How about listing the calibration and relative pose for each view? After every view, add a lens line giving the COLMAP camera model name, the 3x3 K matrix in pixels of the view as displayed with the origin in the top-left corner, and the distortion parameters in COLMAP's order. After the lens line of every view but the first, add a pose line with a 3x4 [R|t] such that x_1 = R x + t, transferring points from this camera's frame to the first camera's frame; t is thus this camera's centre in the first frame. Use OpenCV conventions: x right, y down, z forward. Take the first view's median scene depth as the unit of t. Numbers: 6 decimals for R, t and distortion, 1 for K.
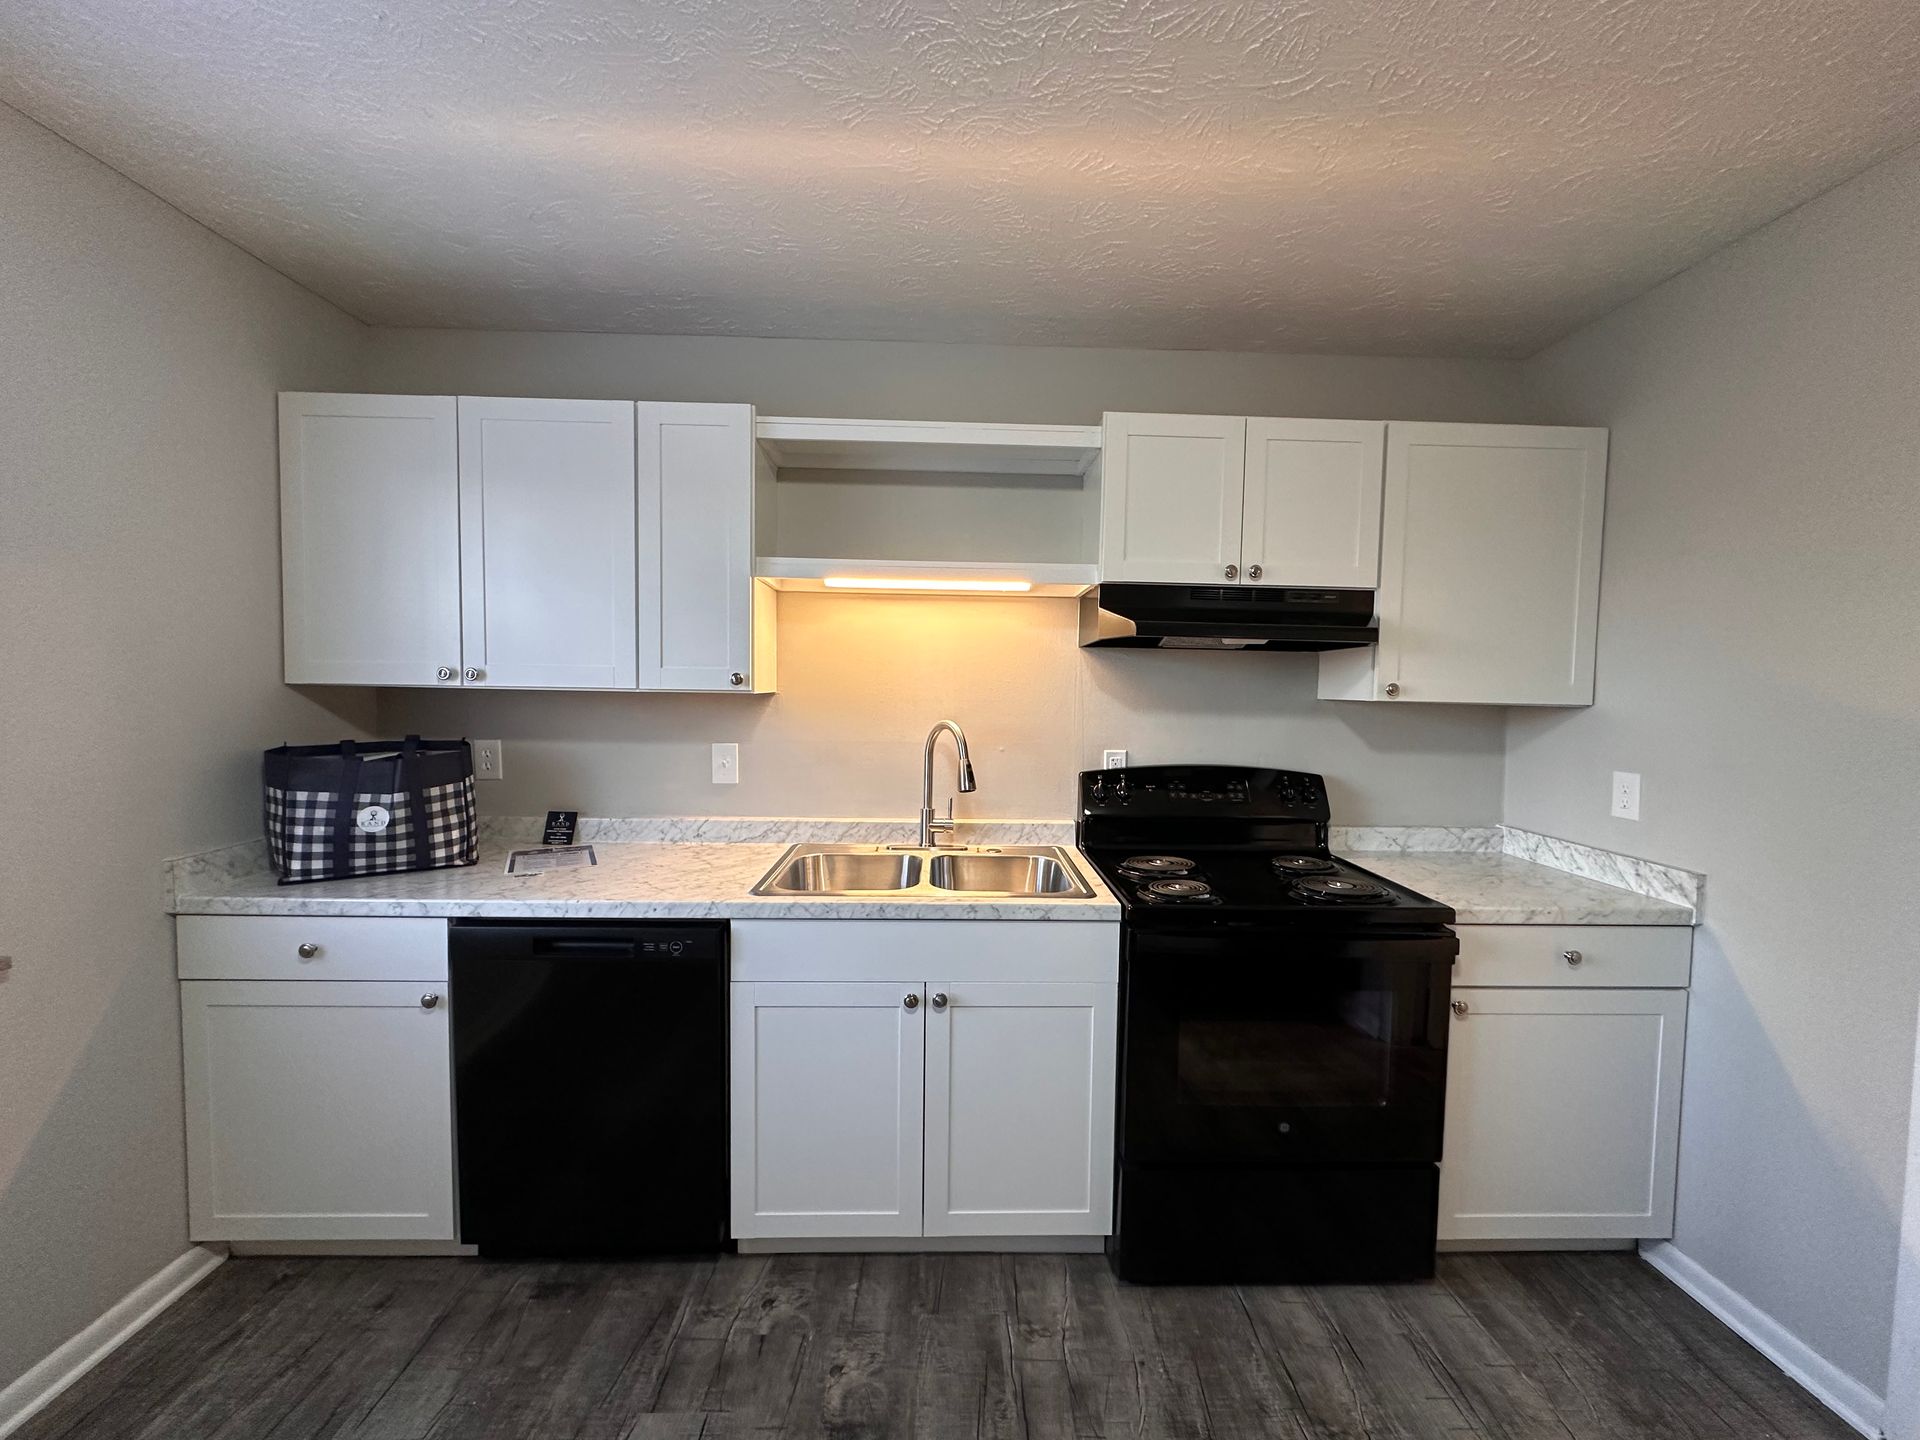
lens RADIAL K [[760.3, 0, 960.0], [0, 760.3, 720.0], [0, 0, 1]] dist [-0.000177, 0.000021]
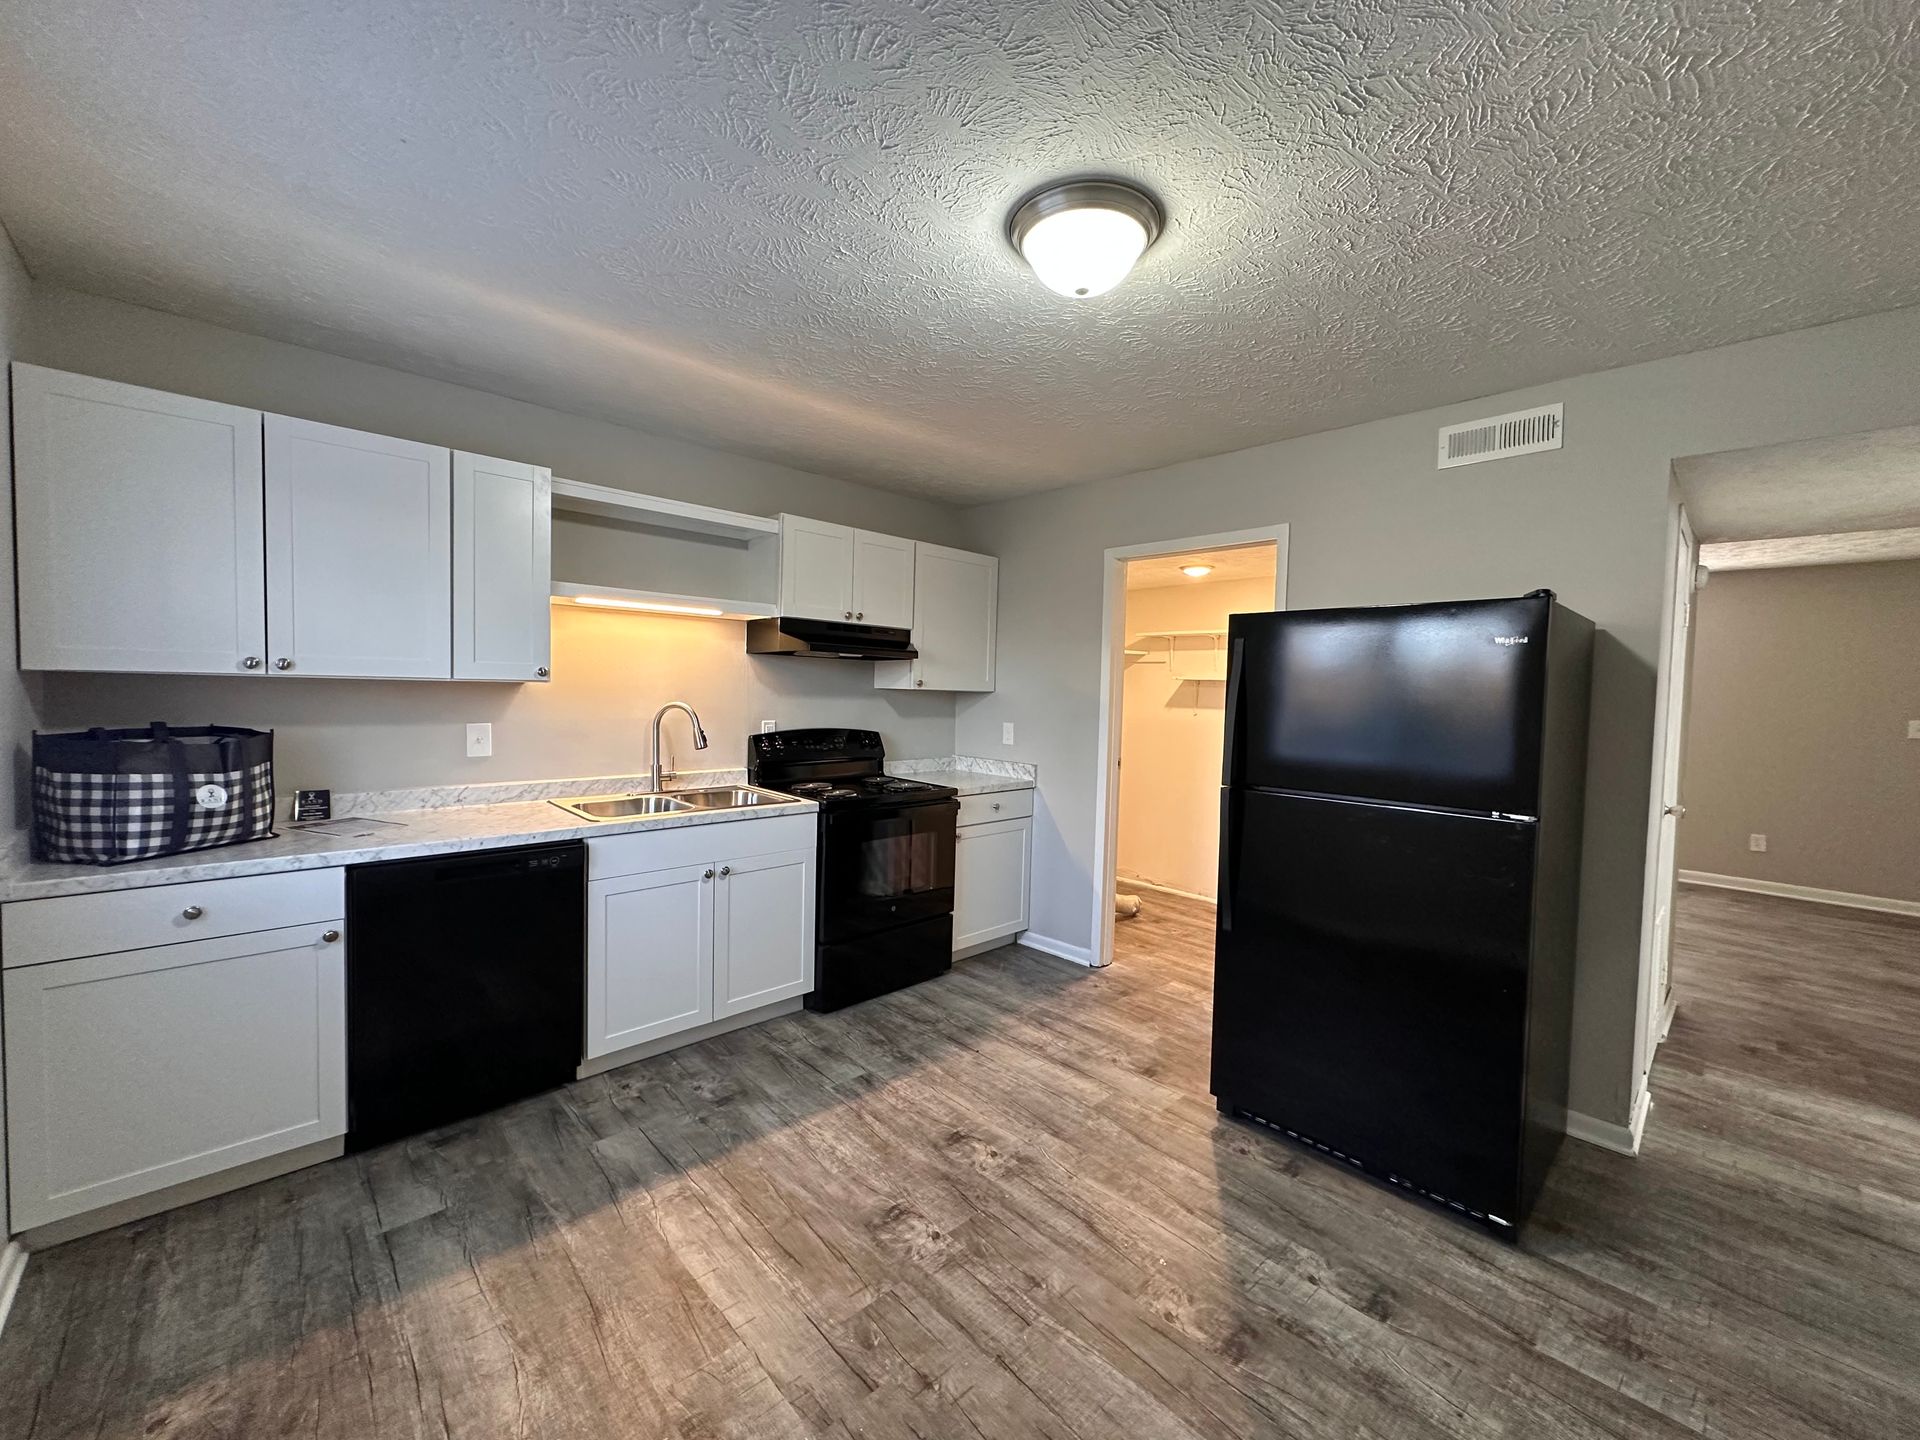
lens RADIAL K [[760.3, 0, 960.0], [0, 760.3, 720.0], [0, 0, 1]] dist [-0.000177, 0.000021]
pose [[0.740553, -0.025668, 0.671508, -0.704147], [0.015503, 0.999657, 0.021114, 0.014627], [-0.671819, -0.005226, 0.740697, -0.525546]]
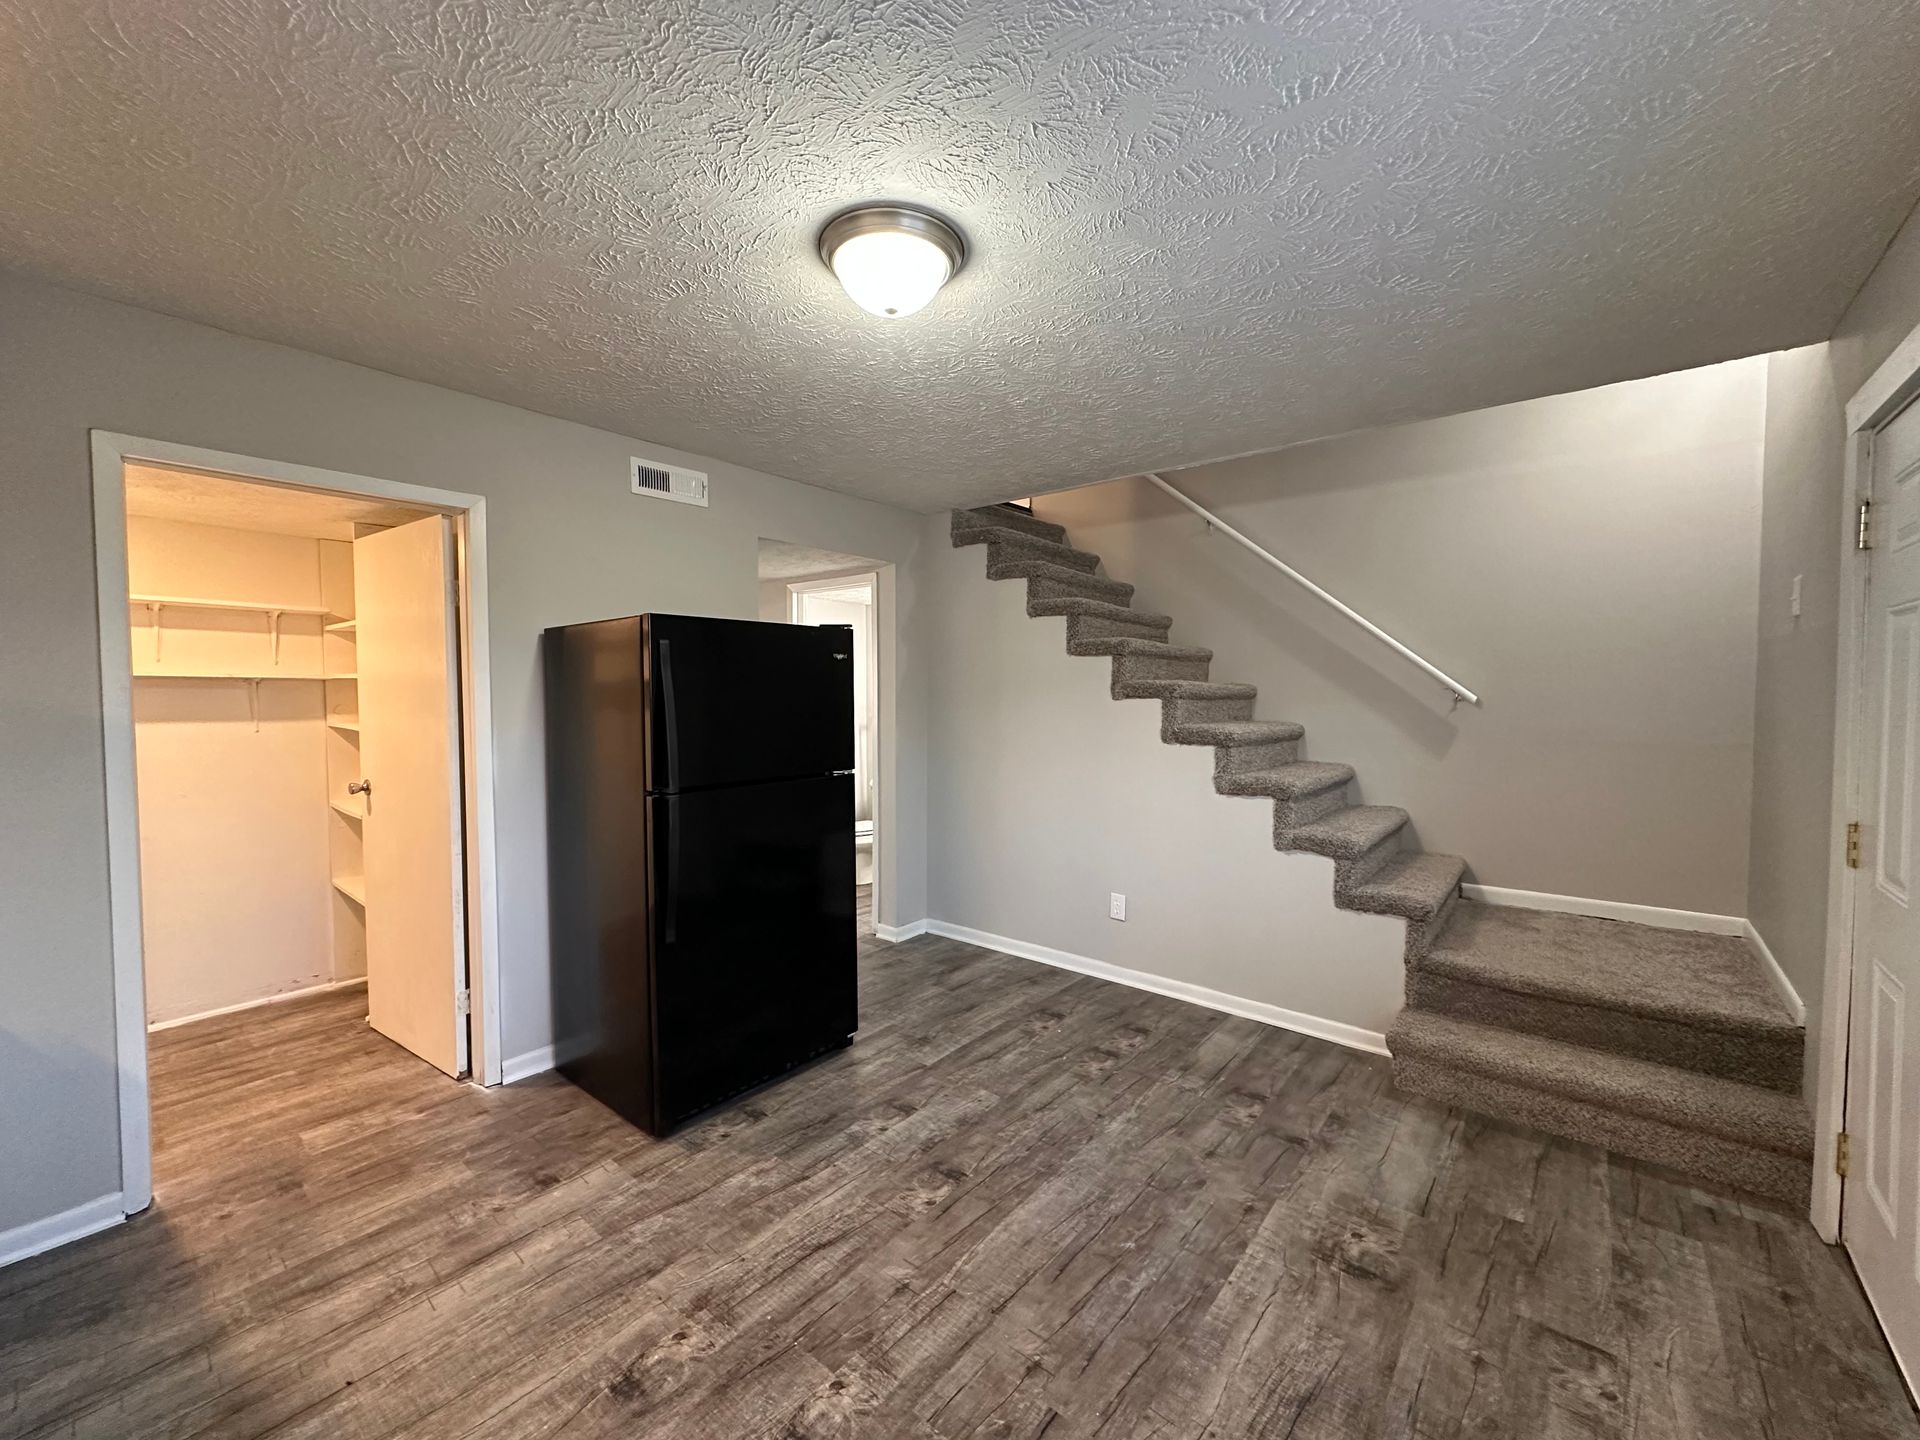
lens RADIAL K [[759.2, 0, 960.0], [0, 759.2, 720.0], [0, 0, 1]] dist [-0.001244, 0.000119]
pose [[-0.753739, -0.040089, 0.655950, -0.667154], [0.019164, 0.996372, 0.082914, -0.053794], [-0.656894, 0.075066, -0.750237, 0.748277]]
